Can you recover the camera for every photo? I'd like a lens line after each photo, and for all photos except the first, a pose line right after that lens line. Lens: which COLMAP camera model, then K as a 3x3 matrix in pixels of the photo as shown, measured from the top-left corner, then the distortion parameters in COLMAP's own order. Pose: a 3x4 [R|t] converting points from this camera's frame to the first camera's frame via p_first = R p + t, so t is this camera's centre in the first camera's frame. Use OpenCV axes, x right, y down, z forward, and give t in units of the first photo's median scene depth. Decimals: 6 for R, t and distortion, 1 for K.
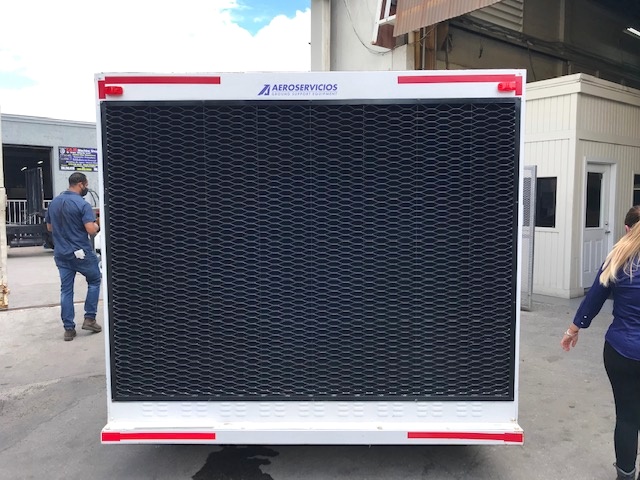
lens RADIAL K [[526.2, 0, 320.0], [0, 526.2, 240.0], [0, 0, 1]] dist [0.011715, -0.001564]
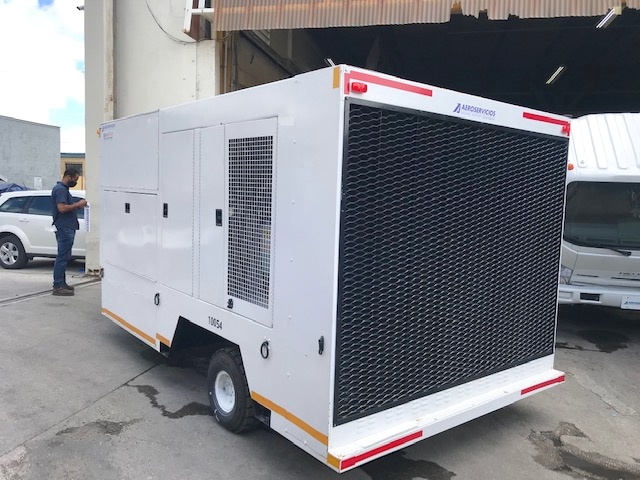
lens RADIAL K [[526.2, 0, 320.0], [0, 526.2, 240.0], [0, 0, 1]] dist [0.011715, -0.001564]
pose [[0.770021, -0.025988, 0.637489, -1.016302], [0.016032, 0.999643, 0.021386, -0.036577], [-0.637817, -0.006247, 0.770162, 0.325953]]
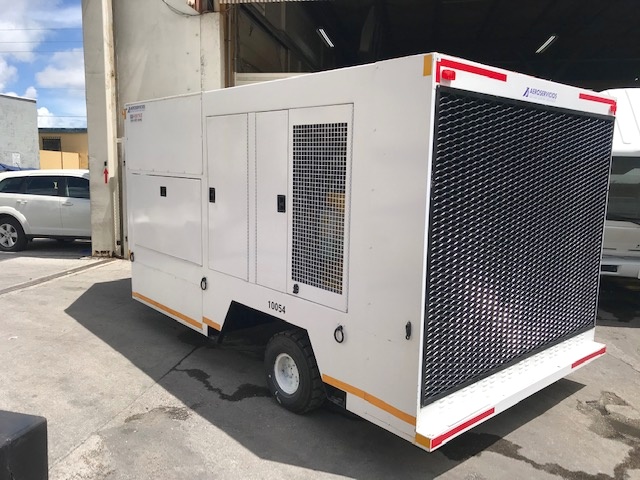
lens RADIAL K [[526.2, 0, 320.0], [0, 526.2, 240.0], [0, 0, 1]] dist [0.011715, -0.001564]
pose [[0.740950, -0.077548, 0.667068, -1.170264], [0.034517, 0.996395, 0.077493, -0.073562], [-0.670673, -0.034393, 0.740956, 0.447892]]
